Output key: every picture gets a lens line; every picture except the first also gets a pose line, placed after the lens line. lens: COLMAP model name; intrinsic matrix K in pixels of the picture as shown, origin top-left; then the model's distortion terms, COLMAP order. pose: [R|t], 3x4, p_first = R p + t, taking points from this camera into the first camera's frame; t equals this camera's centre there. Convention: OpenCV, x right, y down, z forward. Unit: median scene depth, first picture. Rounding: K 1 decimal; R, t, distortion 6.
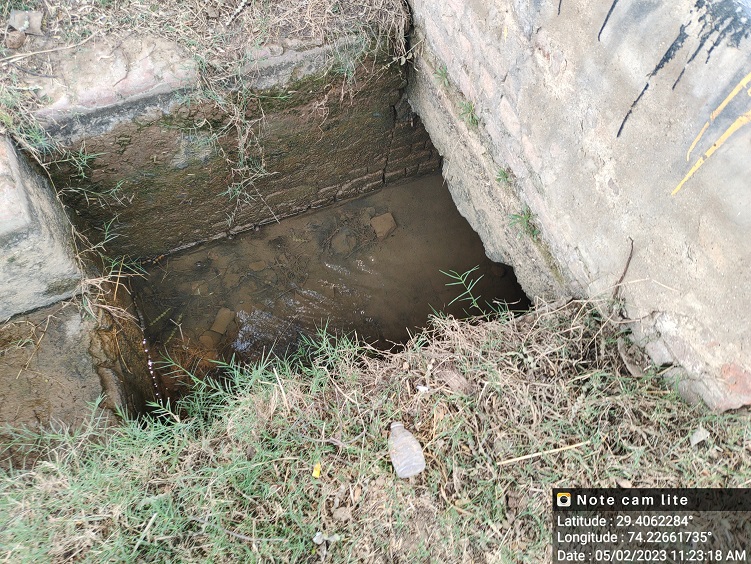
lens RADIAL K [[507.5, 0, 375.9], [0, 507.5, 279.9], [0, 0, 1]] dist [0.021232, -0.000317]
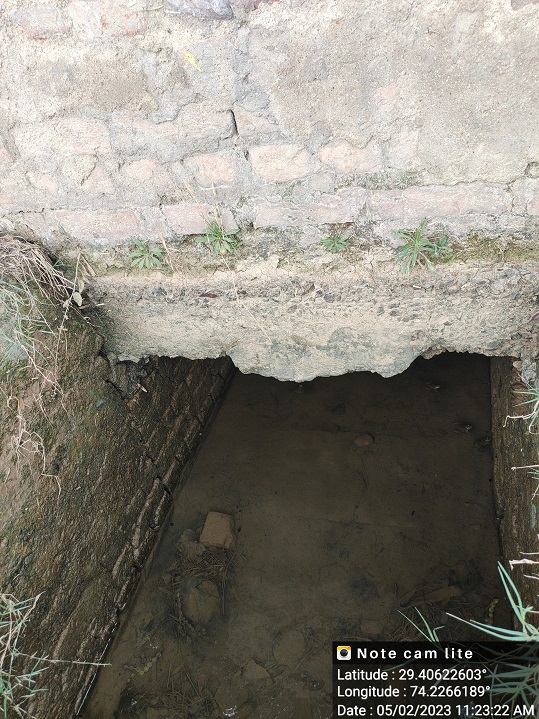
lens RADIAL K [[485.8, 0, 270.7], [0, 485.8, 362.4], [0, 0, 1]] dist [0.021232, -0.000317]
pose [[0.570121, -0.657141, 0.493080, -0.152369], [0.811949, 0.542227, -0.216169, -0.040820], [-0.125308, 0.523598, 0.842700, 0.427784]]
